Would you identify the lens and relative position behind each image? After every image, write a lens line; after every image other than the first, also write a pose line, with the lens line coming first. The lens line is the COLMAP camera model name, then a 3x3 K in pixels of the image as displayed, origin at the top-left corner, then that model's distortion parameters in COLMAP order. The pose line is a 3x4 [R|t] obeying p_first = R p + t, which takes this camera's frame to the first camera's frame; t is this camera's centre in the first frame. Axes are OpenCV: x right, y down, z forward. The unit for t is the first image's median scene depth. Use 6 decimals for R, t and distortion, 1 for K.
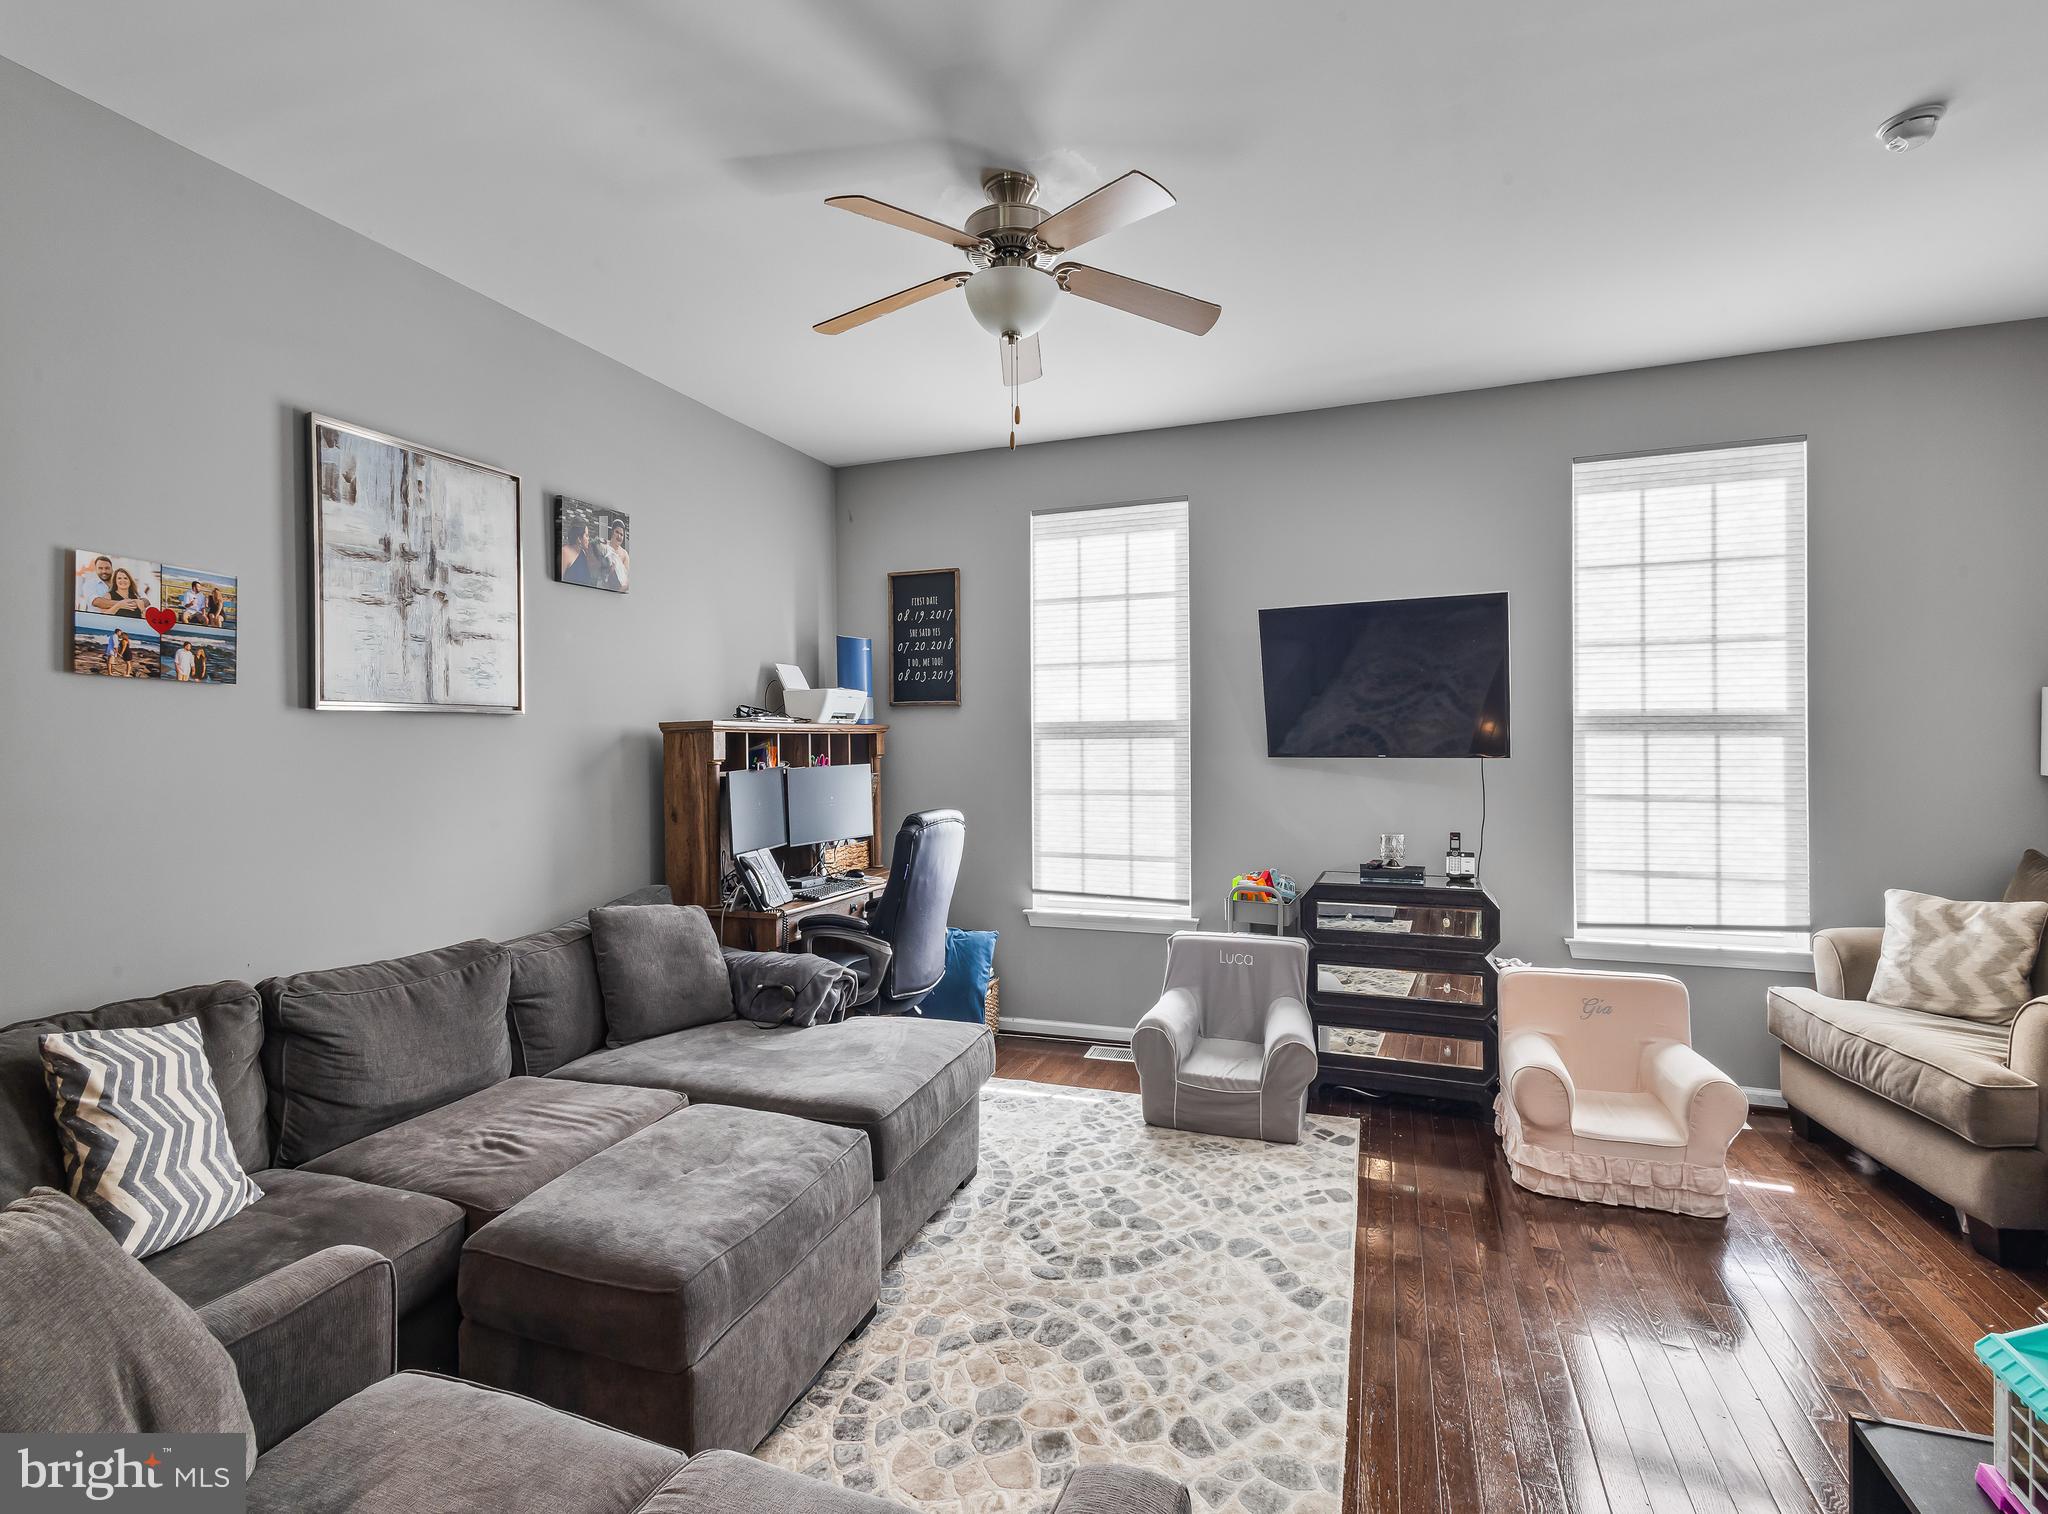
lens RADIAL K [[956.4, 0, 1024.0], [0, 956.4, 757.0], [0, 0, 1]] dist [0.000984, 0.000215]
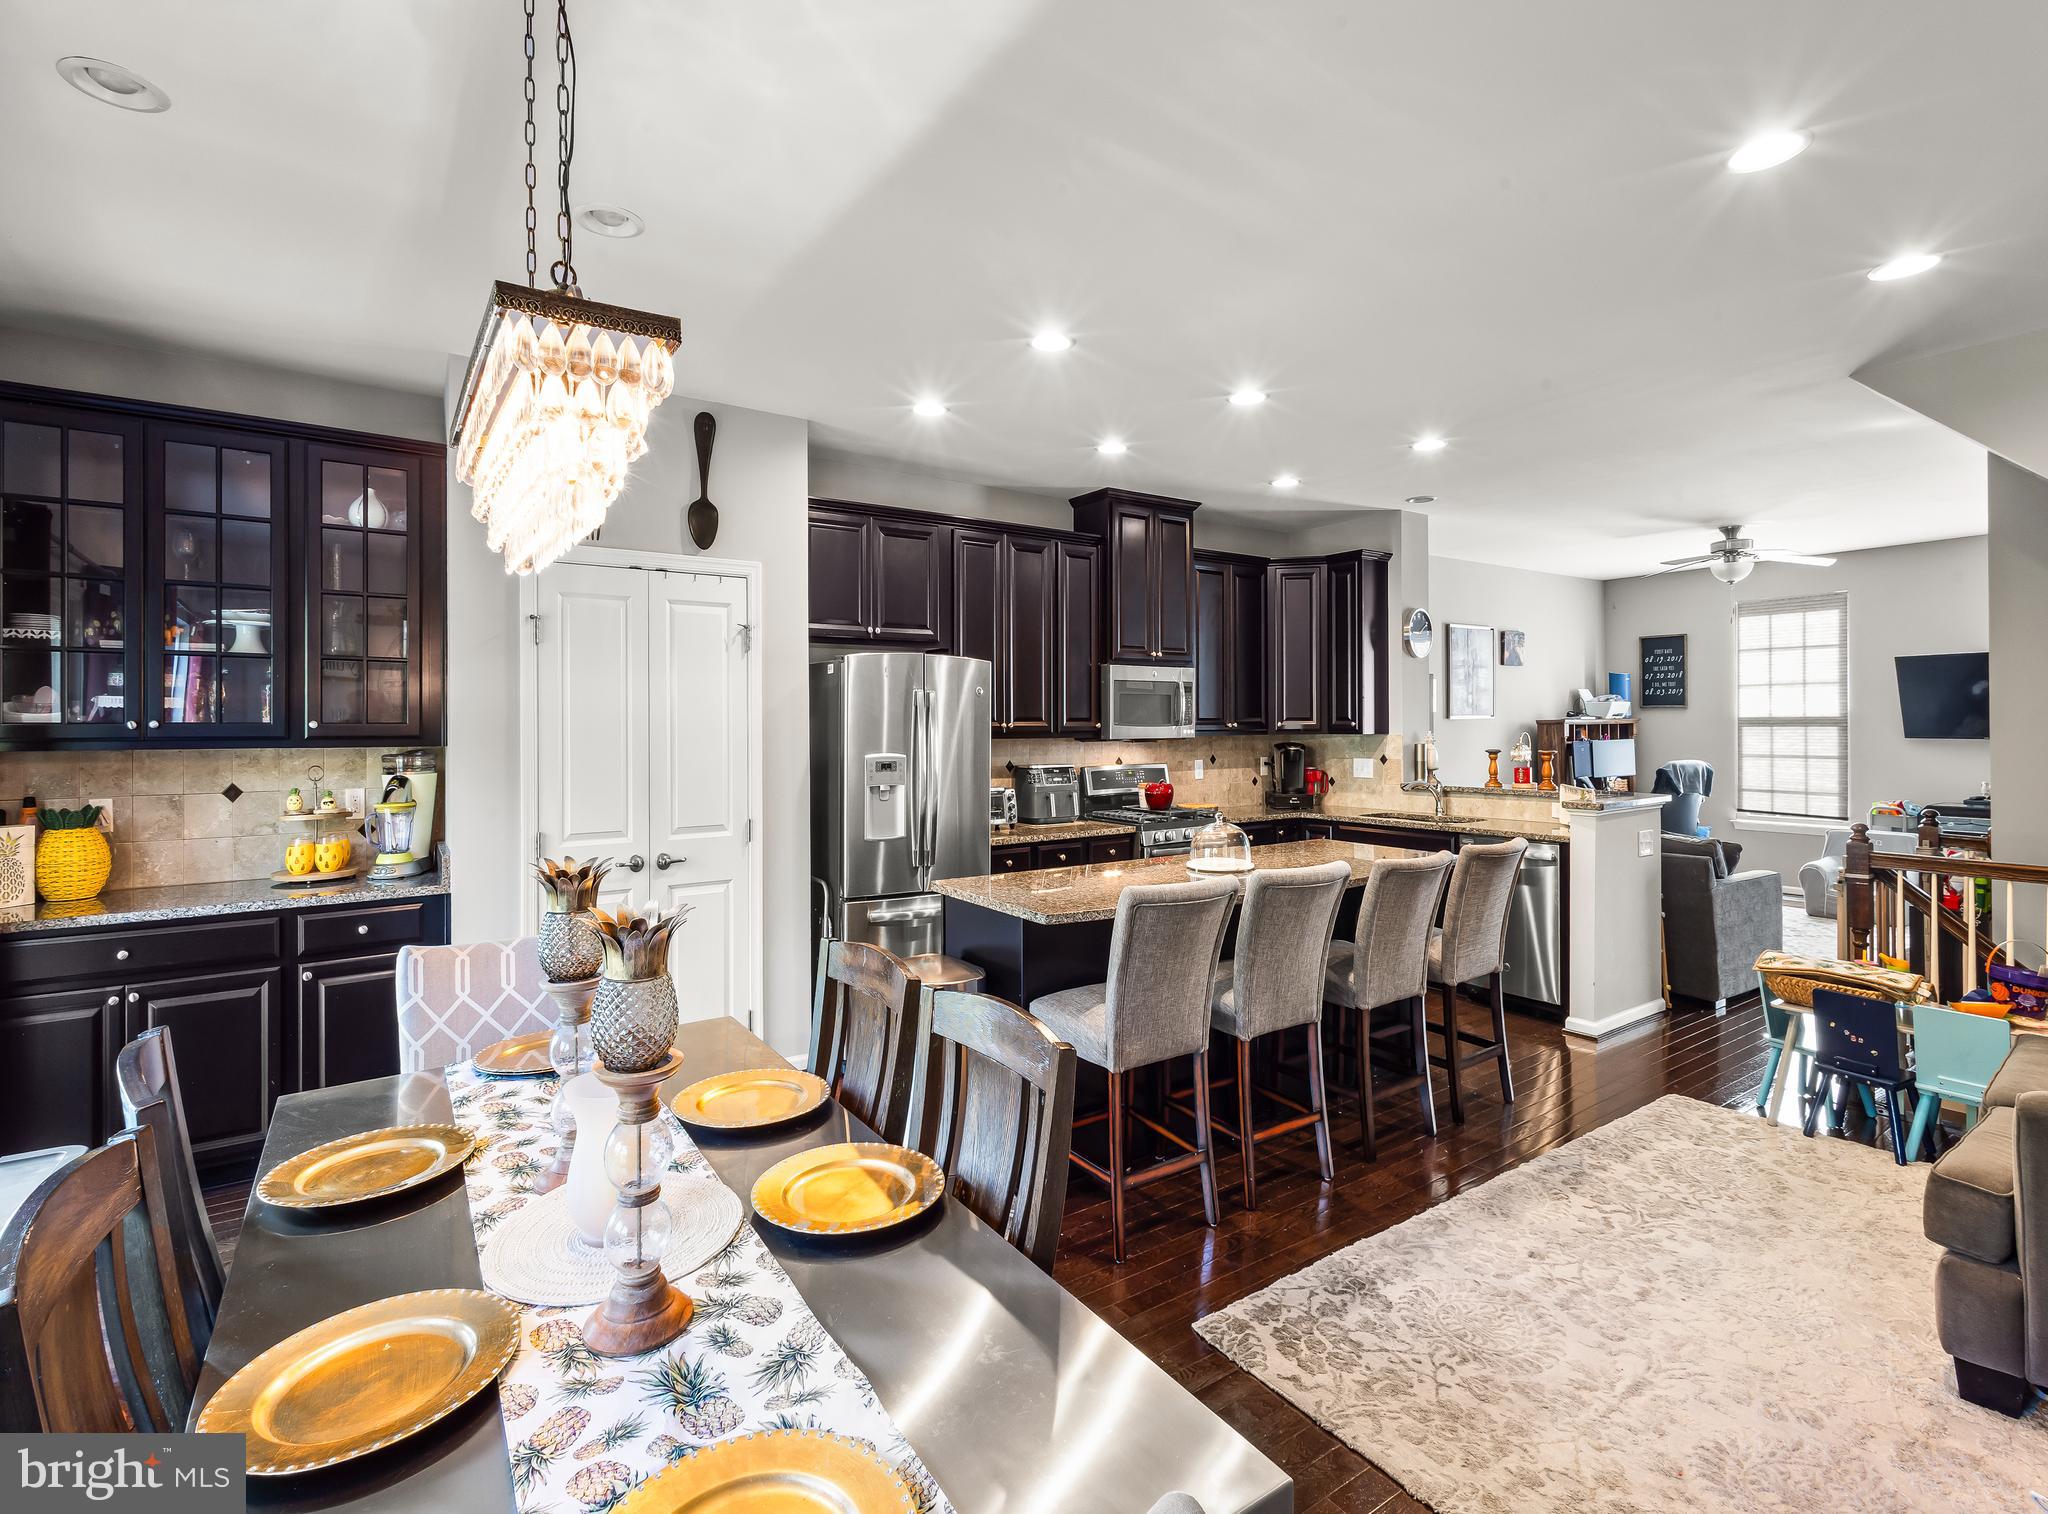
lens RADIAL K [[944.0, 0, 1013.2], [0, 944.0, 727.3], [0, 0, 1]] dist [0.001907, 0.000153]
pose [[0.805943, 0.003168, -0.591984, -0.038643], [-0.006665, 0.999971, -0.003722, -0.001198], [0.591955, 0.006945, 0.805941, -1.344255]]
